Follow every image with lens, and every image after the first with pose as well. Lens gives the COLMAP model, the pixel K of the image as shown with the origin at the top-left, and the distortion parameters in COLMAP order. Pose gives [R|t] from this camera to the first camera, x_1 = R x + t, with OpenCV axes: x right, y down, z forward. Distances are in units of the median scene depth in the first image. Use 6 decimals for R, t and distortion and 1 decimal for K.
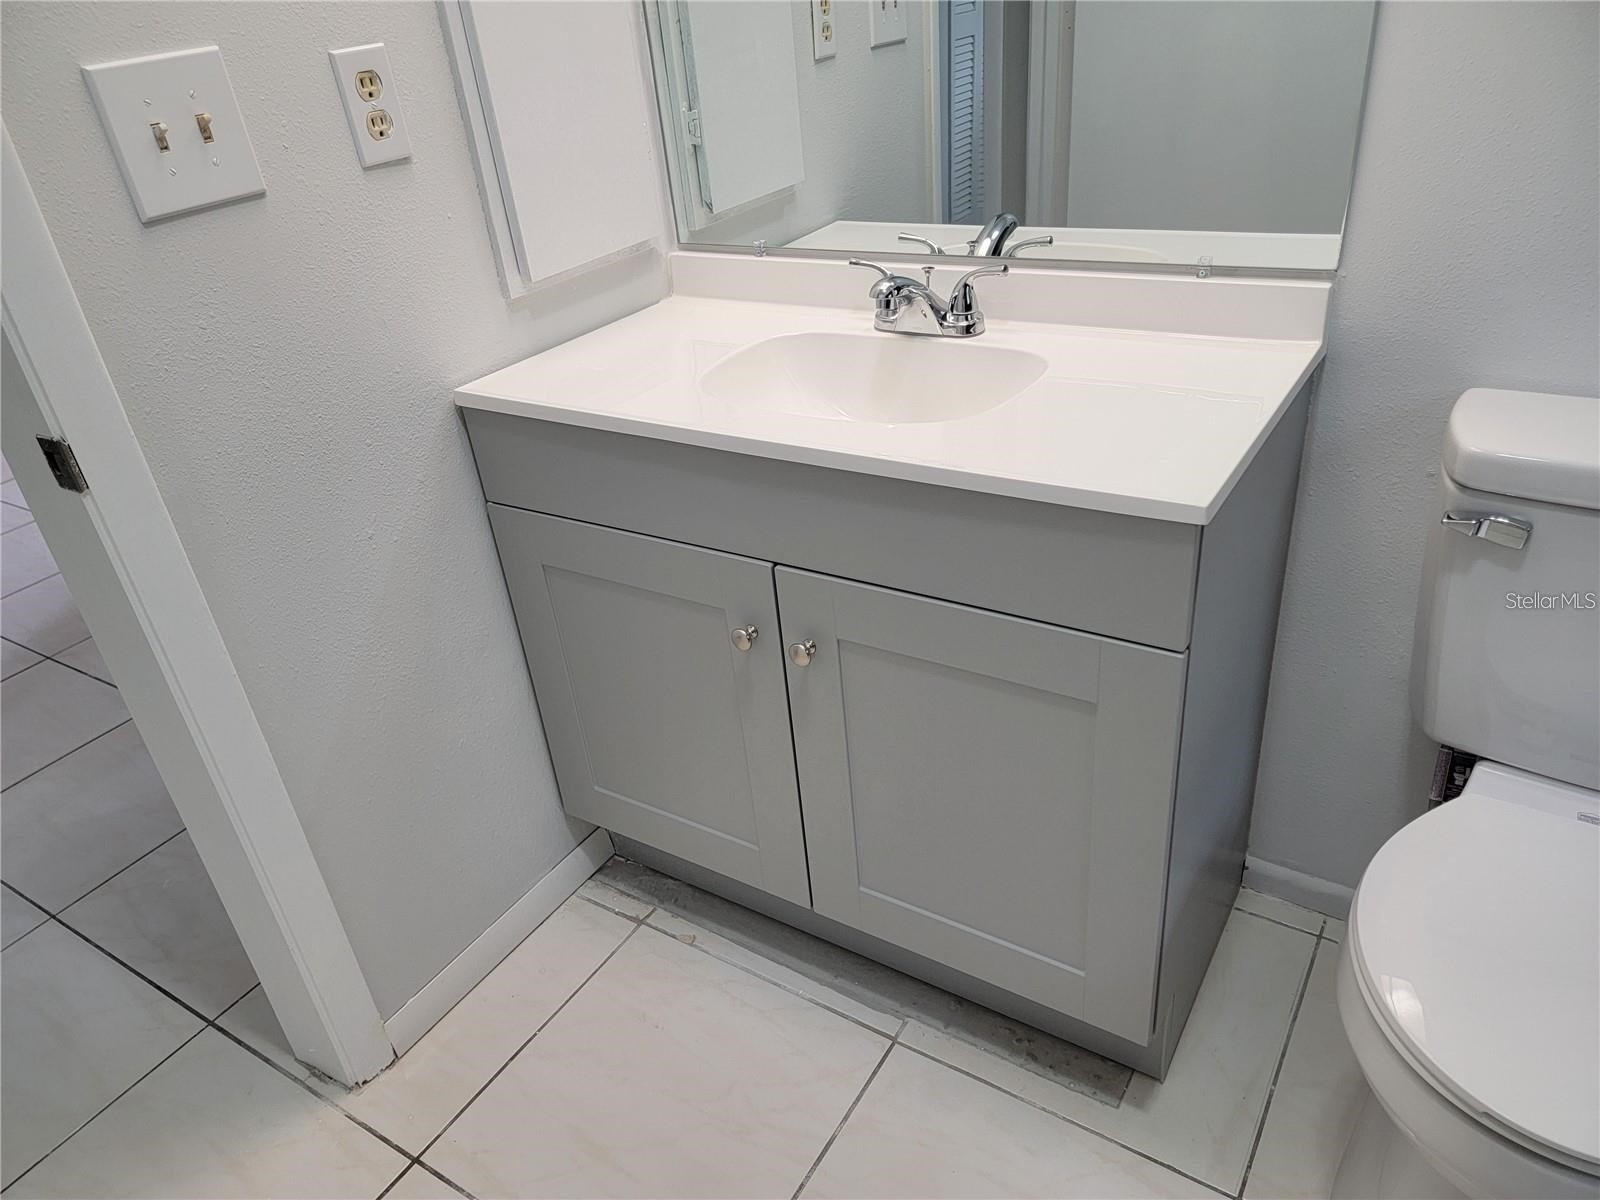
lens RADIAL K [[1123.3, 0, 798.9], [0, 1123.3, 618.7], [0, 0, 1]] dist [0.076795, -0.054043]
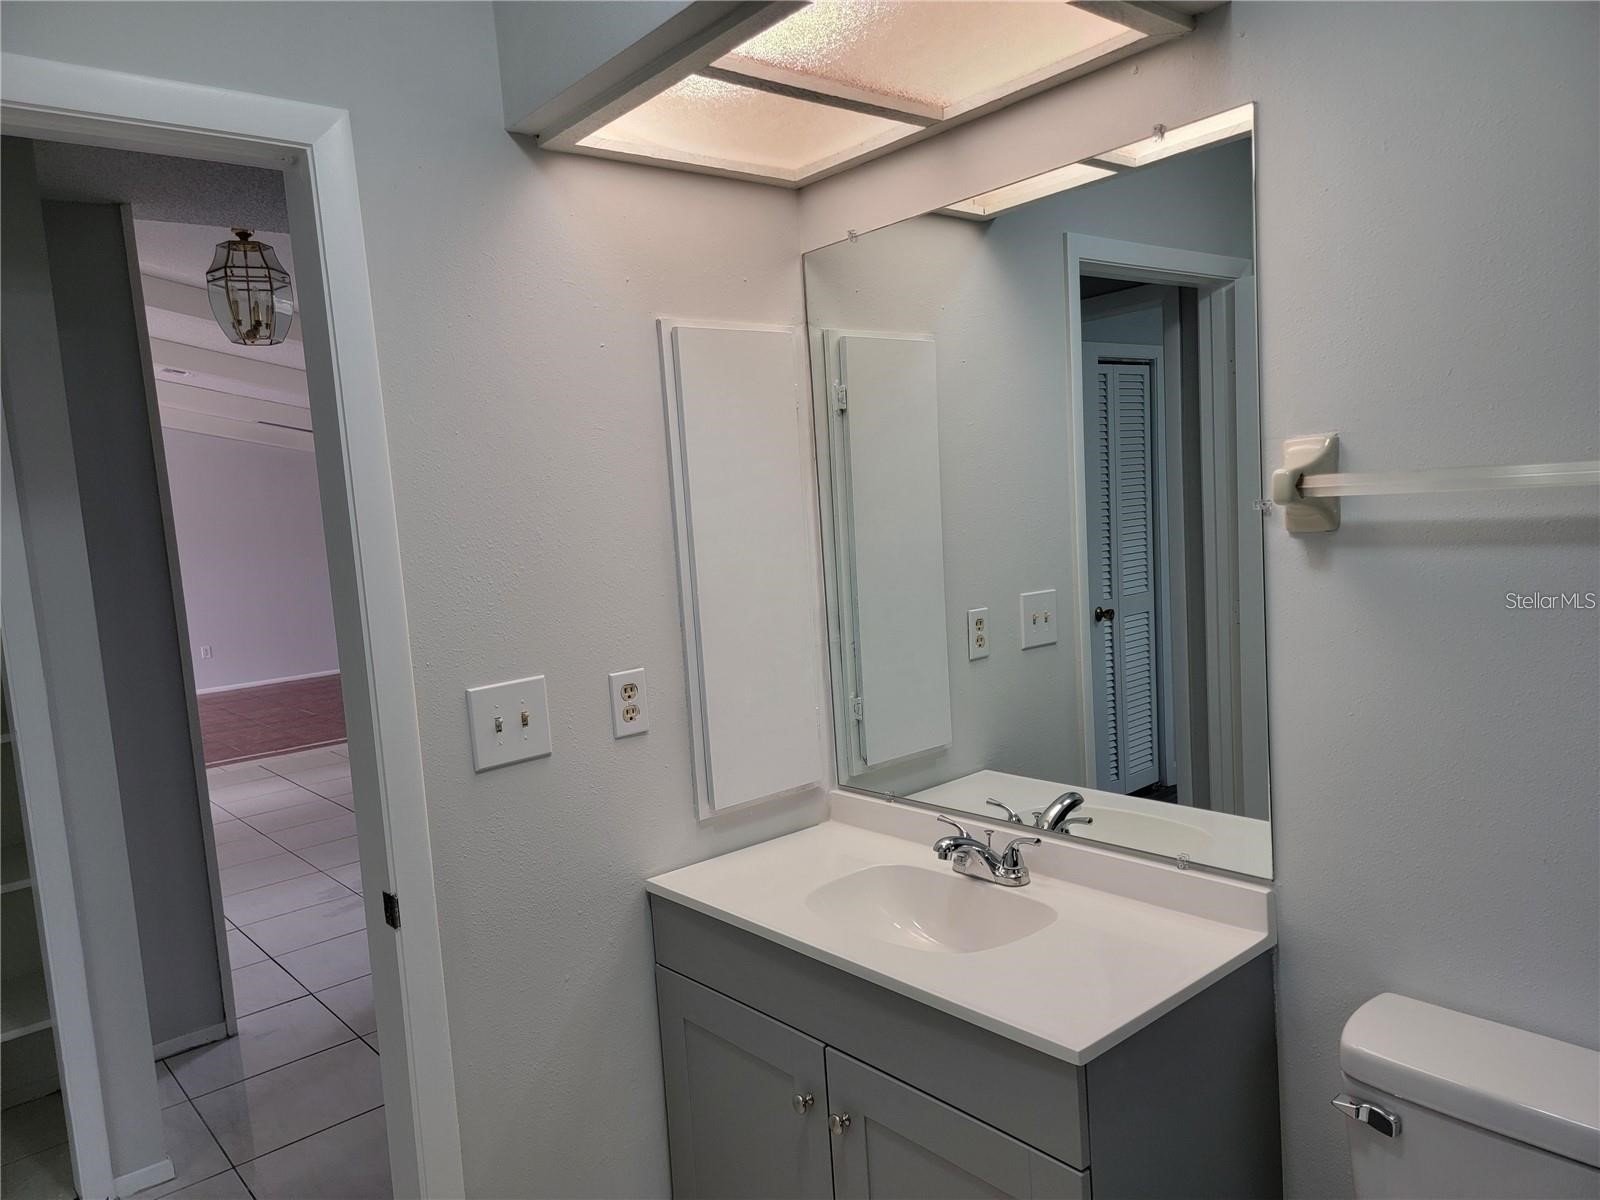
lens RADIAL K [[1123.3, 0, 807.2], [0, 1123.3, 608.4], [0, 0, 1]] dist [0.076795, -0.054043]
pose [[0.958262, 0.055093, -0.280532, 0.267614], [-0.162071, 0.913034, -0.374303, -0.012473], [0.235514, 0.404146, 0.883855, -0.348638]]
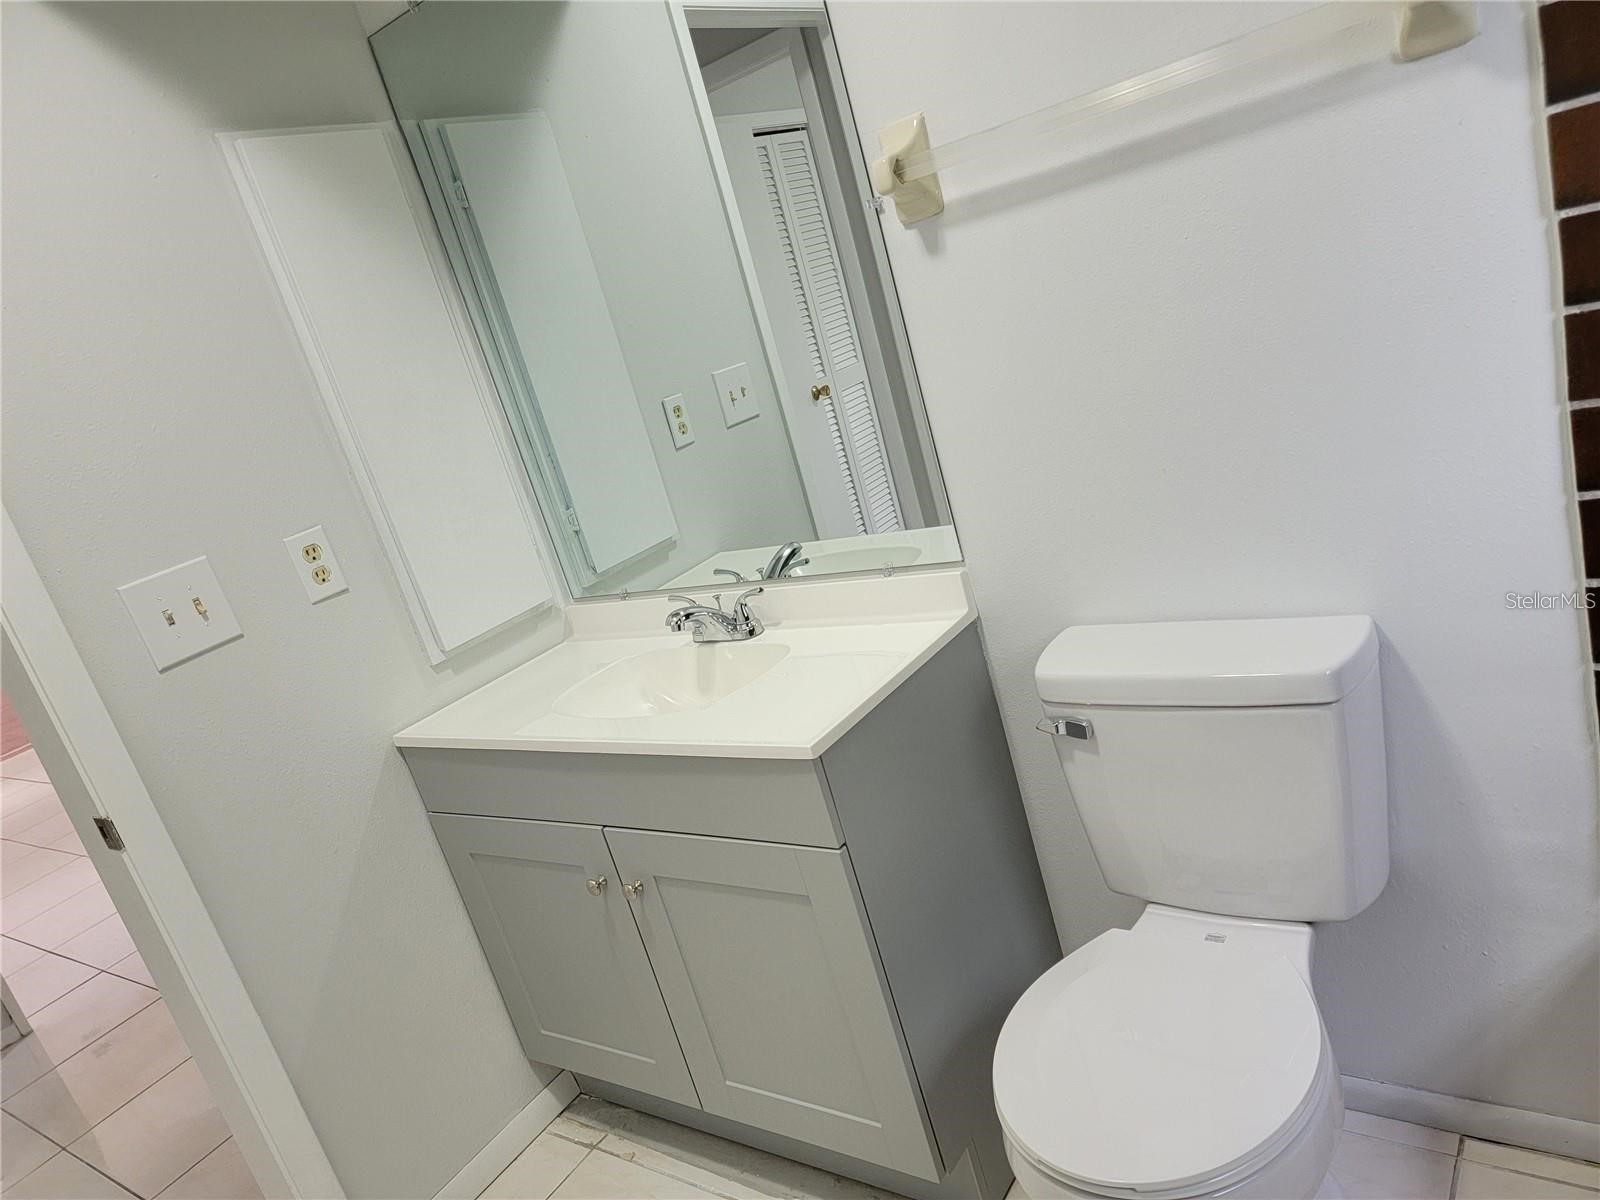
lens RADIAL K [[1123.3, 0, 800.4], [0, 1123.3, 612.7], [0, 0, 1]] dist [0.076795, -0.054043]
pose [[0.980926, -0.164465, -0.103612, 0.352249], [0.135378, 0.960533, -0.243001, 0.059457], [0.139488, 0.224339, 0.964477, -0.308412]]
